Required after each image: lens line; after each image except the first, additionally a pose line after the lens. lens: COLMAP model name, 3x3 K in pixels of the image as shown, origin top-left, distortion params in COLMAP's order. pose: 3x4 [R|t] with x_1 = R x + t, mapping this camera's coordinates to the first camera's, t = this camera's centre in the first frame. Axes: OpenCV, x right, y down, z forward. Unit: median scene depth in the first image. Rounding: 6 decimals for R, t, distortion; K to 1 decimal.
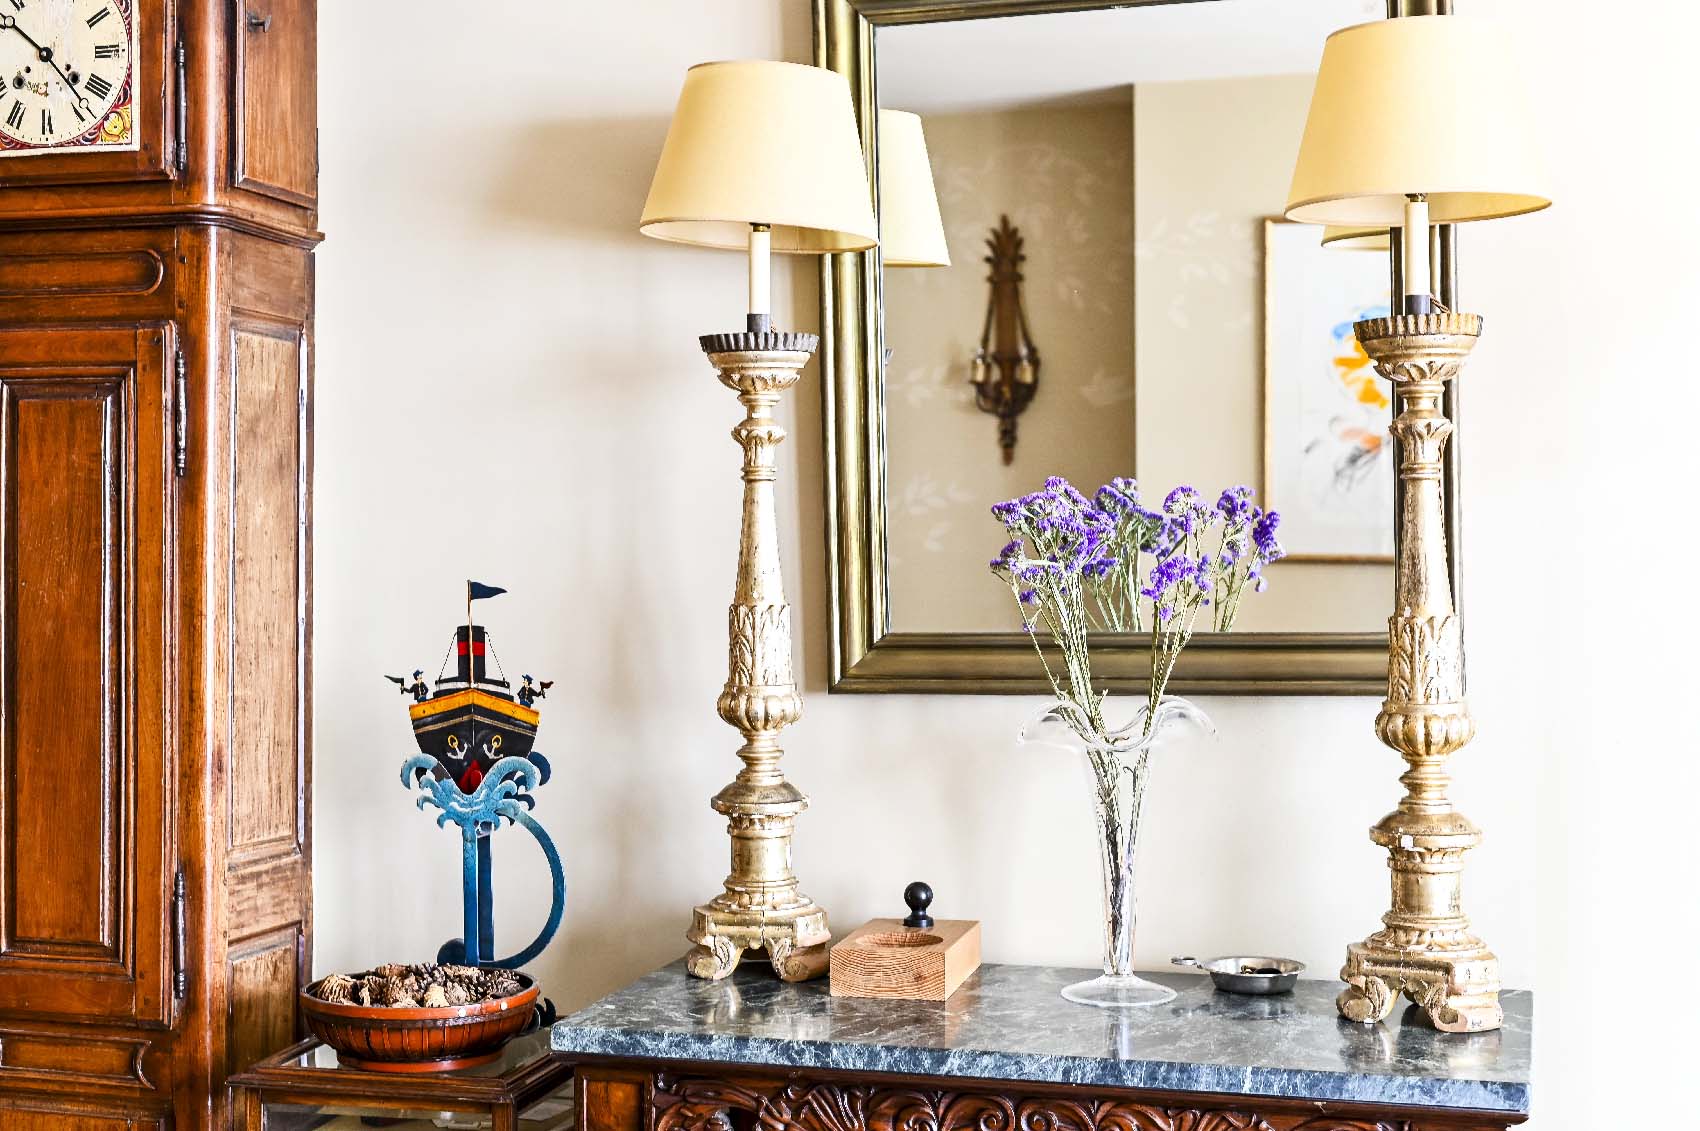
lens RADIAL K [[2468.0, 0, 853.4], [0, 2468.0, 560.1], [0, 0, 1]] dist [-0.024924, 0.000000]
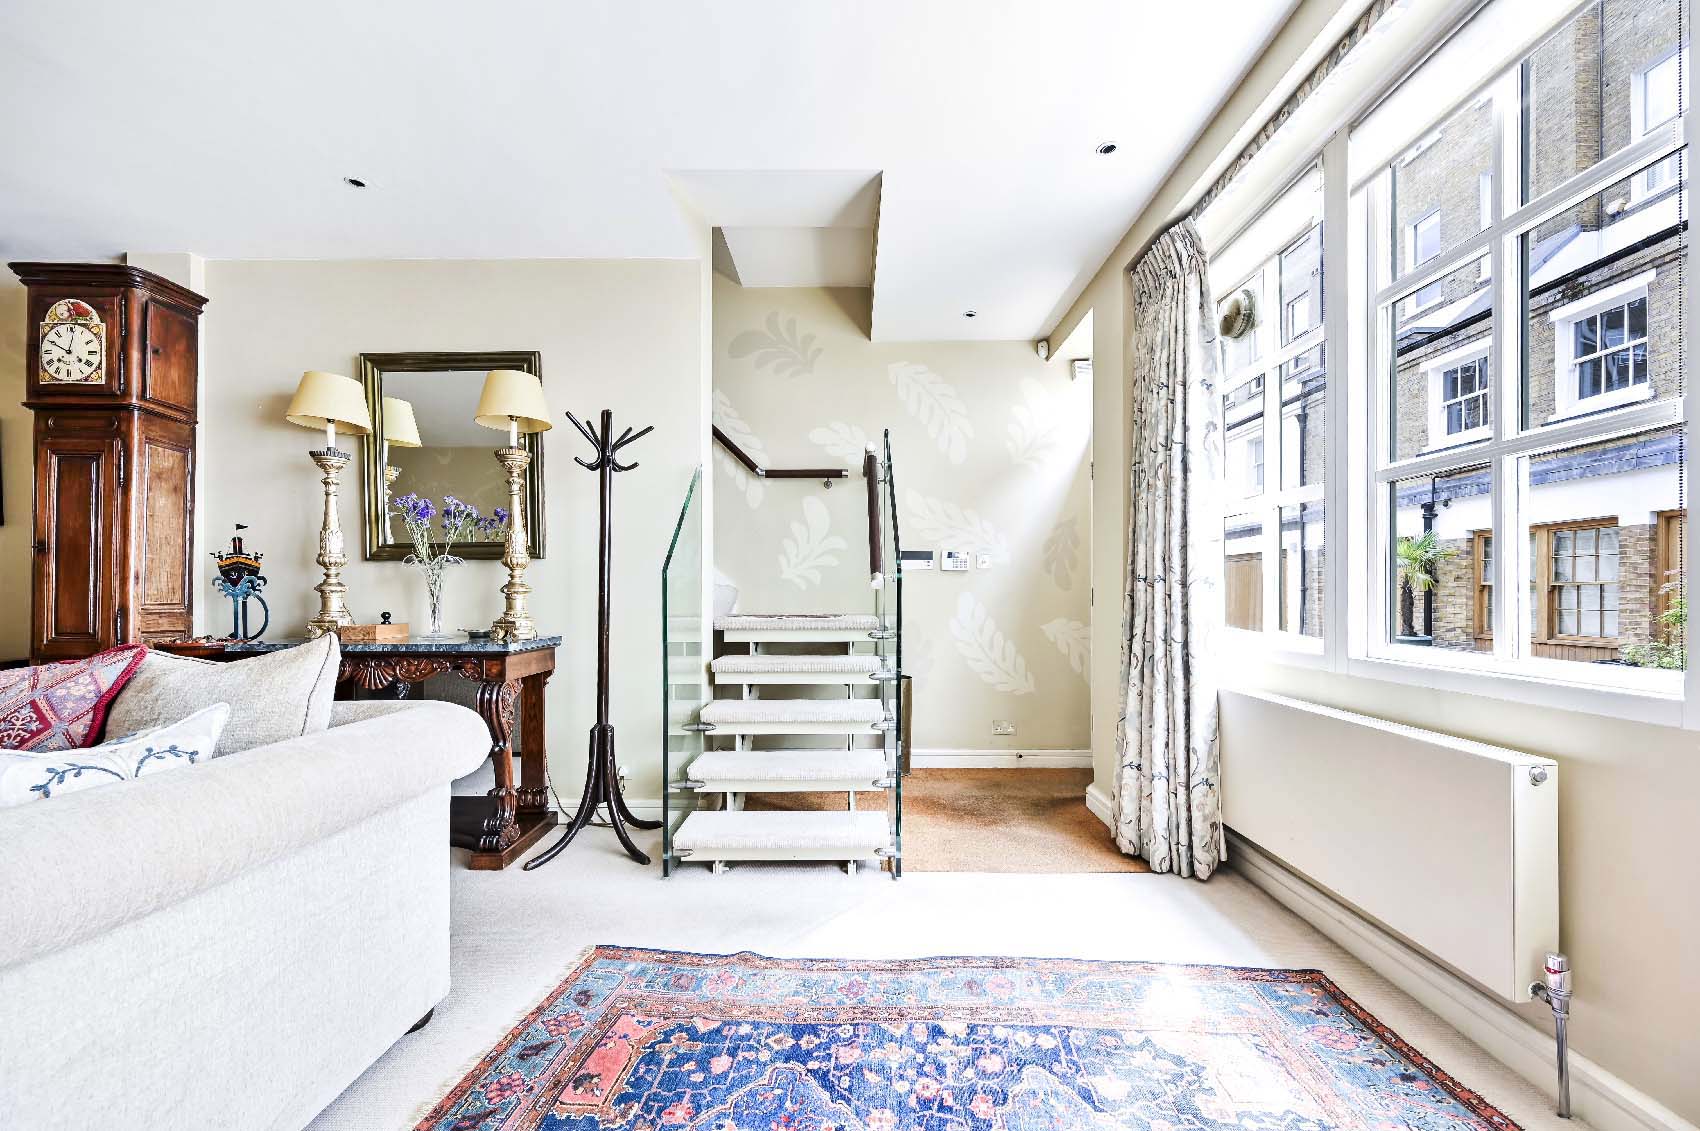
lens RADIAL K [[671.5, 0, 886.2], [0, 671.5, 603.0], [0, 0, 1]] dist [-0.004352, -0.000382]
pose [[0.953134, 0.001892, 0.302544, 0.413721], [0.003326, 0.999854, -0.016731, 0.134835], [-0.302531, 0.016953, 0.952989, -0.131077]]
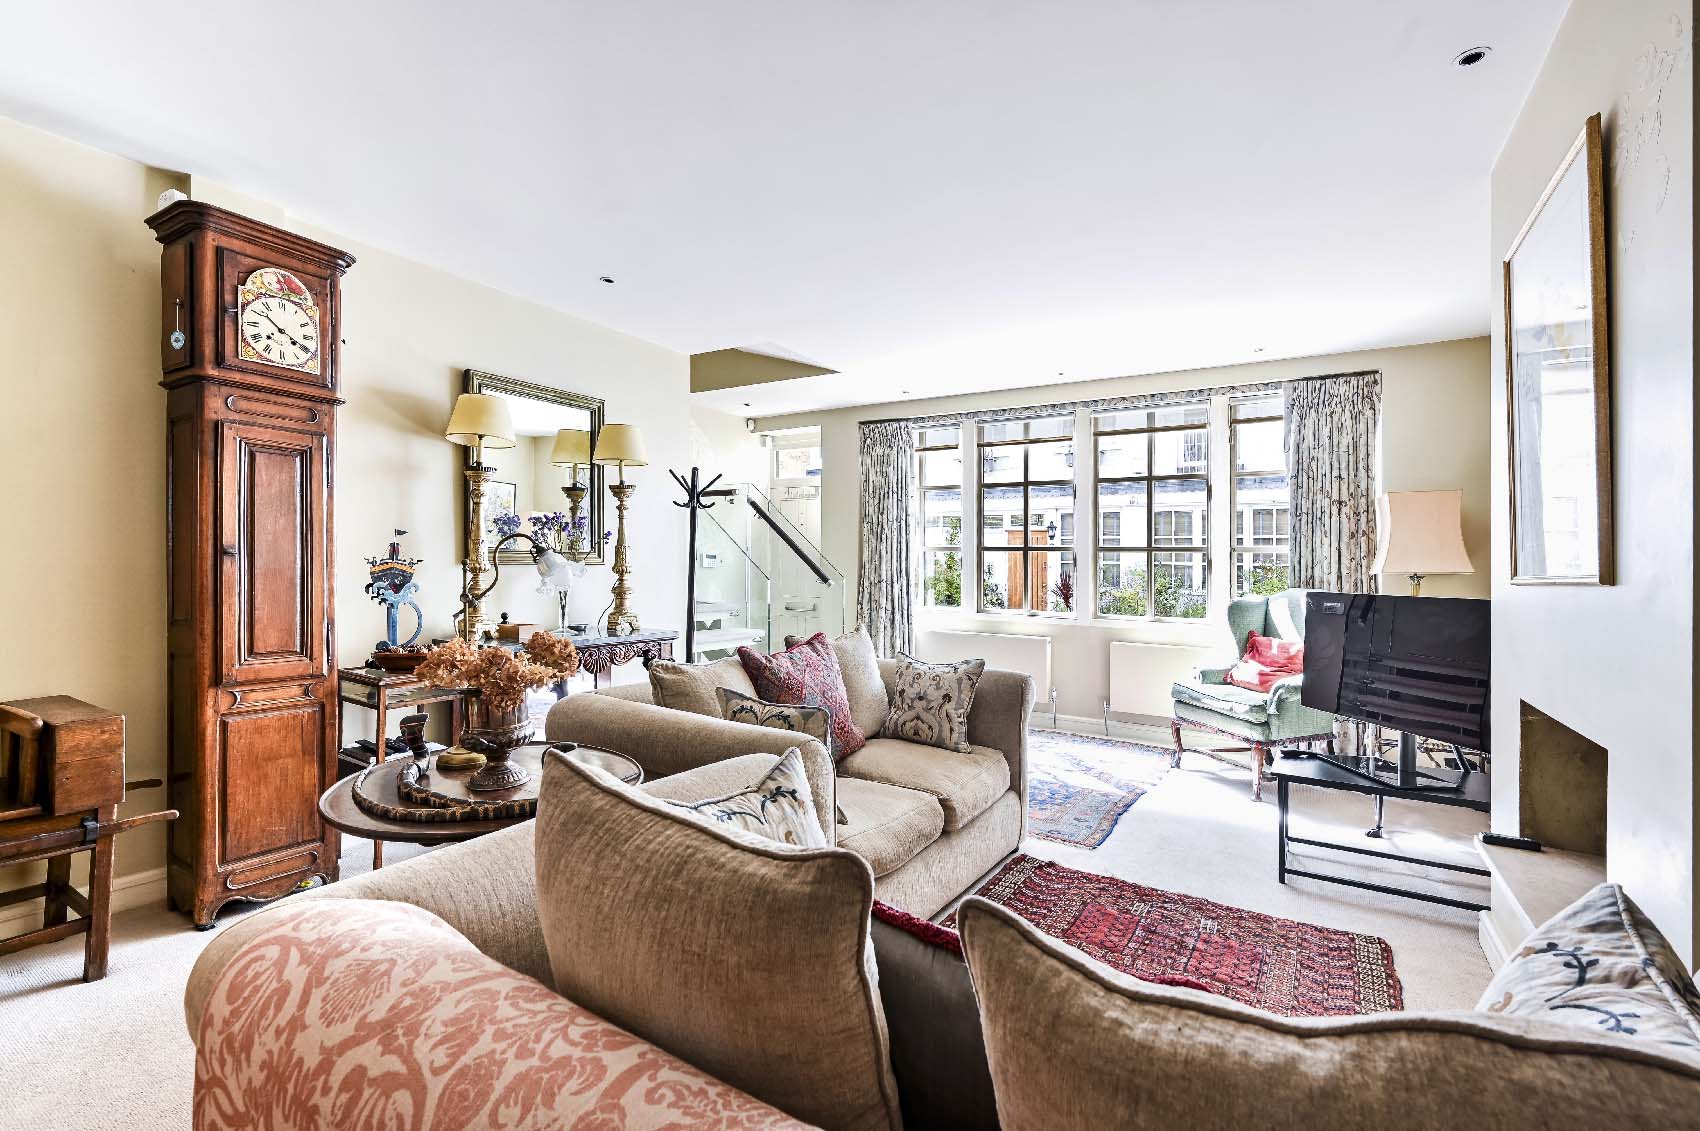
lens RADIAL K [[758.9, 0, 849.6], [0, 758.9, 567.6], [0, 0, 1]] dist [0.000625, 0.000018]
pose [[0.240223, 0.006824, 0.970694, -0.996791], [0.004308, 0.999958, -0.008095, 0.070584], [-0.970708, 0.006127, 0.240183, 0.172092]]
